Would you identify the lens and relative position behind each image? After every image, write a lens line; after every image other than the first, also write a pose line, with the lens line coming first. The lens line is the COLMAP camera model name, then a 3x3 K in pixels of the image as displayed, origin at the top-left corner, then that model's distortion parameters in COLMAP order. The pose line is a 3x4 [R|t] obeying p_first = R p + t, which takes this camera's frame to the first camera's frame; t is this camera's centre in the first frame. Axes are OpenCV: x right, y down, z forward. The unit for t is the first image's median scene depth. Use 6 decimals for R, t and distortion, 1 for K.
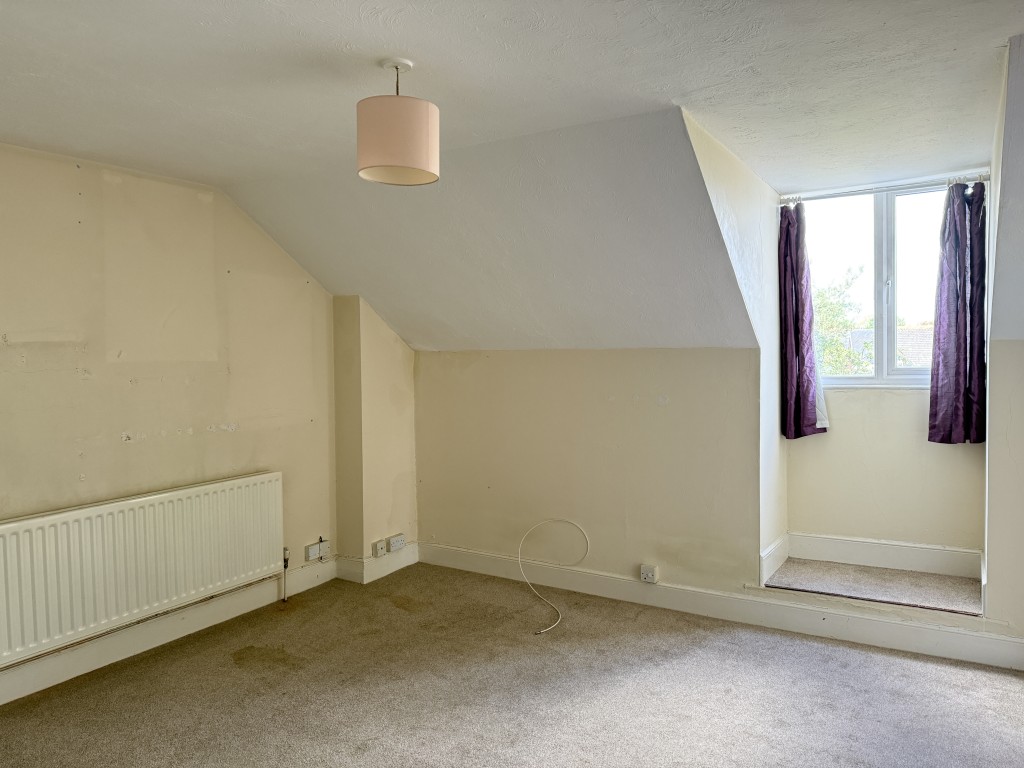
lens RADIAL K [[716.3, 0, 509.1], [0, 716.3, 383.9], [0, 0, 1]] dist [0.034870, -0.025856]
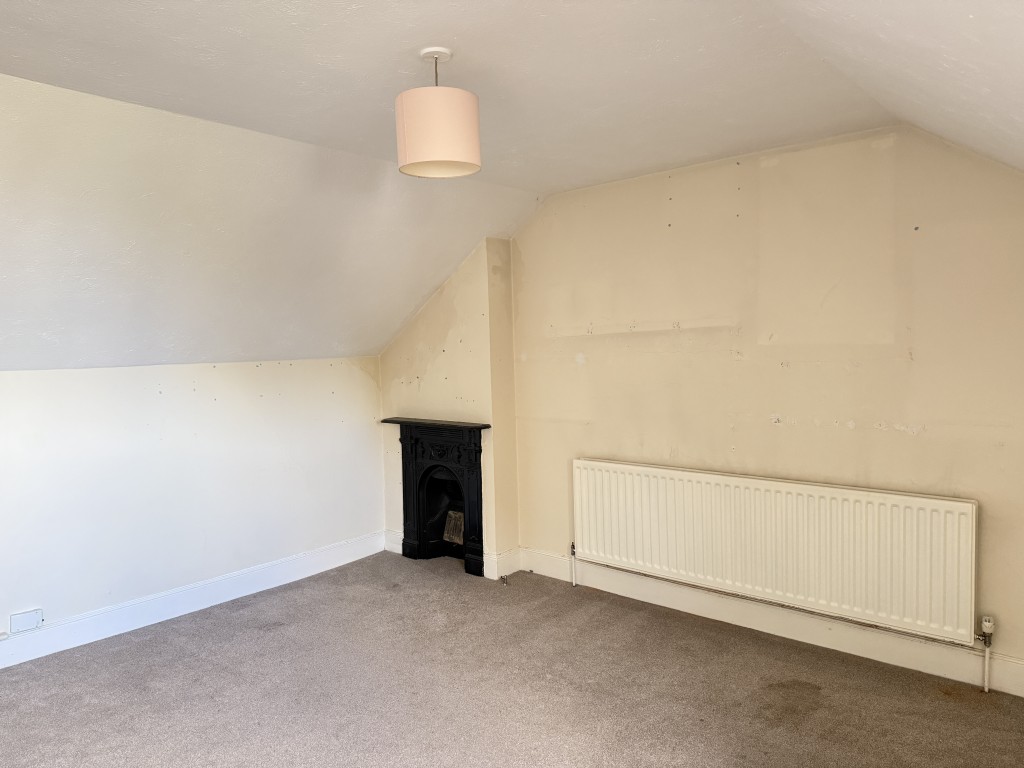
lens RADIAL K [[716.3, 0, 507.8], [0, 716.3, 383.1], [0, 0, 1]] dist [0.034870, -0.025856]
pose [[-0.147247, 0.077975, -0.986021, 0.512745], [-0.019592, 0.996462, 0.081726, -0.051531], [0.988906, 0.031352, -0.145199, 0.779814]]
